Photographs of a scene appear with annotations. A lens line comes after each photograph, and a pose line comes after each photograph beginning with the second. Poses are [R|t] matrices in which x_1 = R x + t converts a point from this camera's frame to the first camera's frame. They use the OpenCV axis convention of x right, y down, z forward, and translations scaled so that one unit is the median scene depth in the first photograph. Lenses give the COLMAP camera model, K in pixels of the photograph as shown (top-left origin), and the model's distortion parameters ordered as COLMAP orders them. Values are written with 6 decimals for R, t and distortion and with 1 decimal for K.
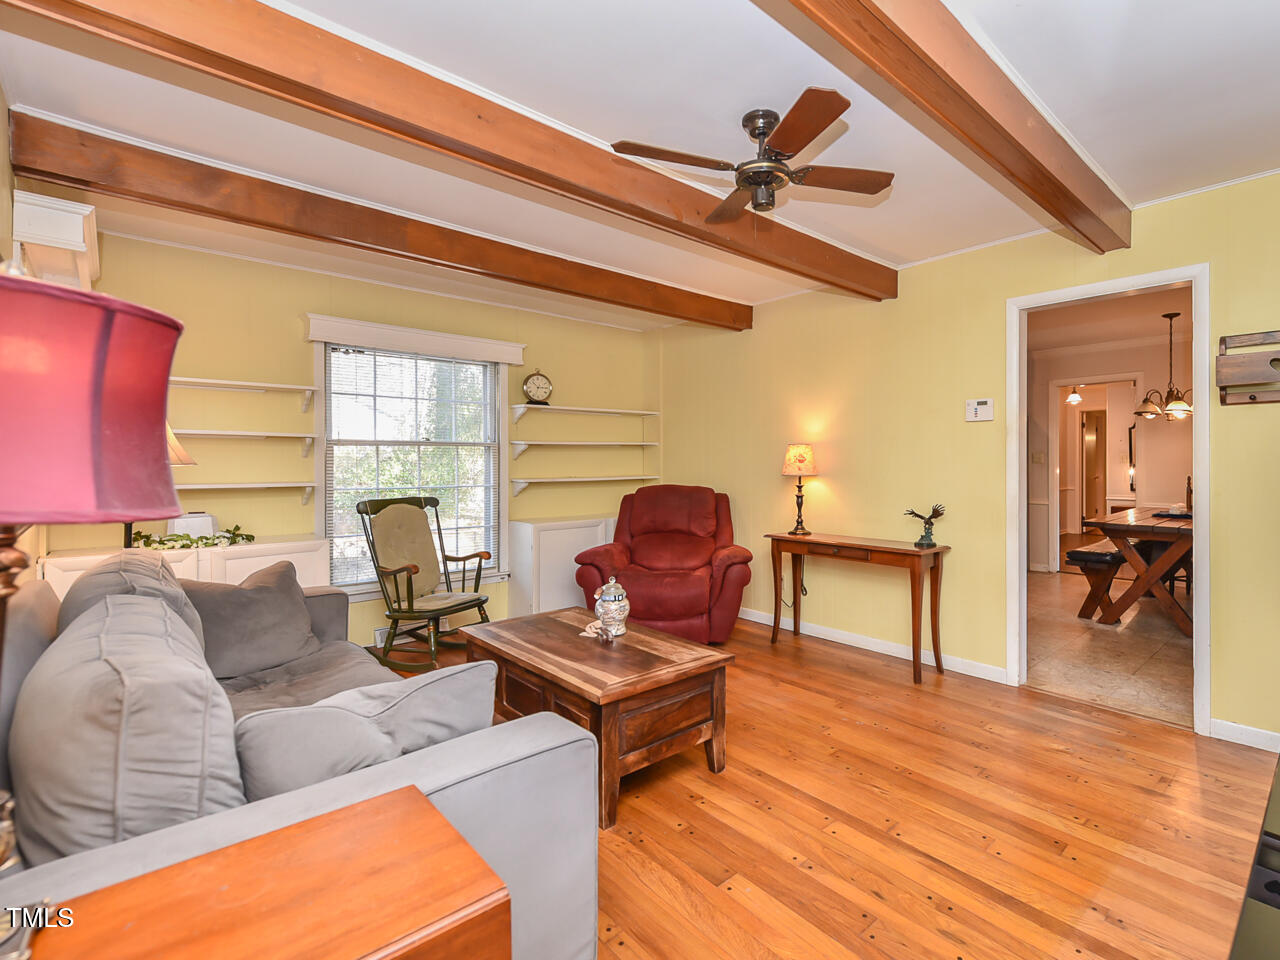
lens RADIAL K [[613.3, 0, 685.0], [0, 613.3, 480.8], [0, 0, 1]] dist [-0.000506, -0.000466]
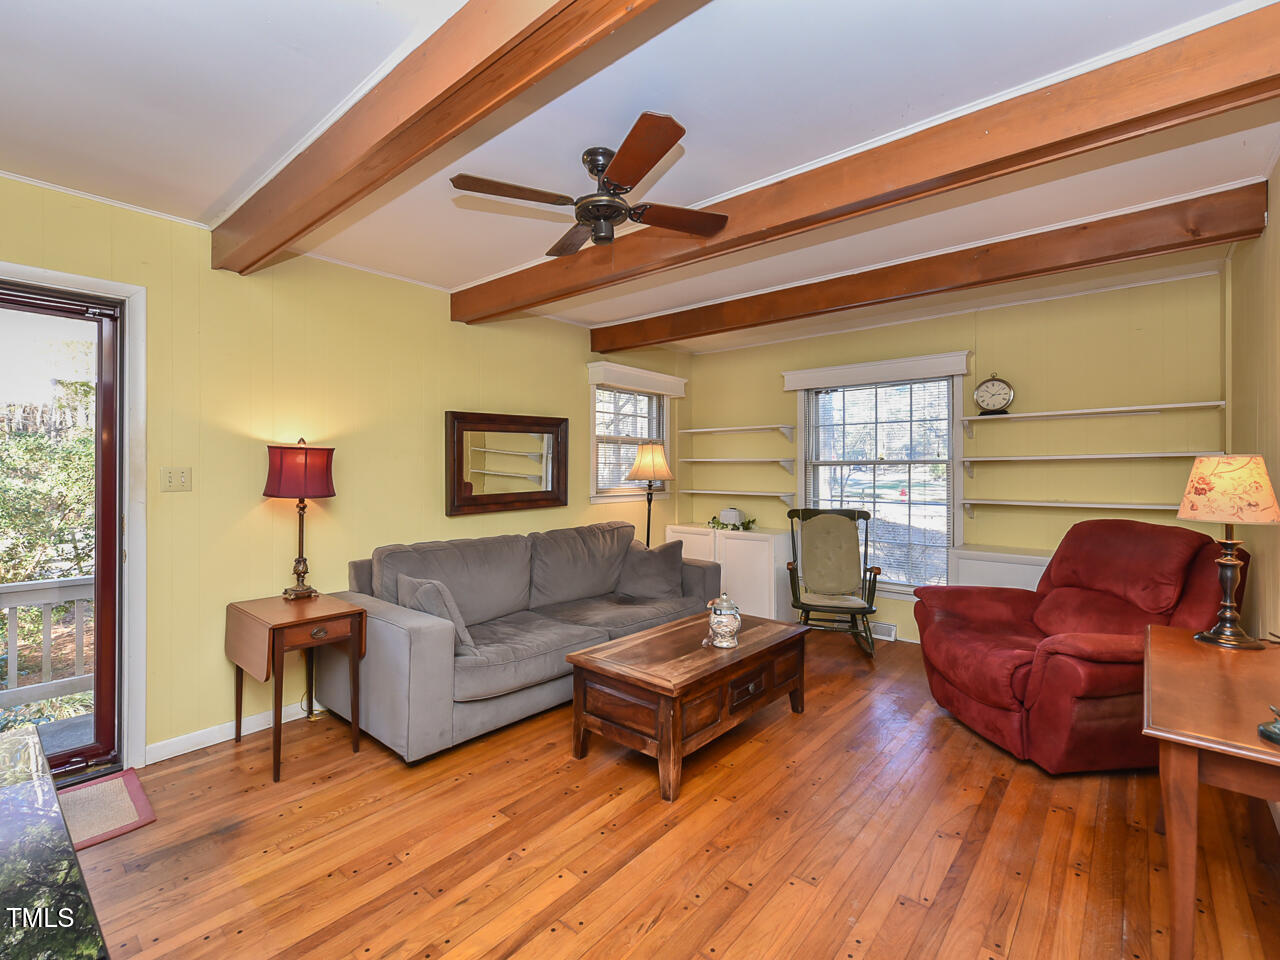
lens RADIAL K [[566.7, 0, 677.3], [0, 566.7, 486.6], [0, 0, 1]] dist [0.003383, 0.000005]
pose [[0.152322, 0.027337, -0.987953, 0.909631], [-0.030552, 0.999270, 0.022939, -0.051697], [0.987859, 0.026690, 0.153046, 0.823911]]
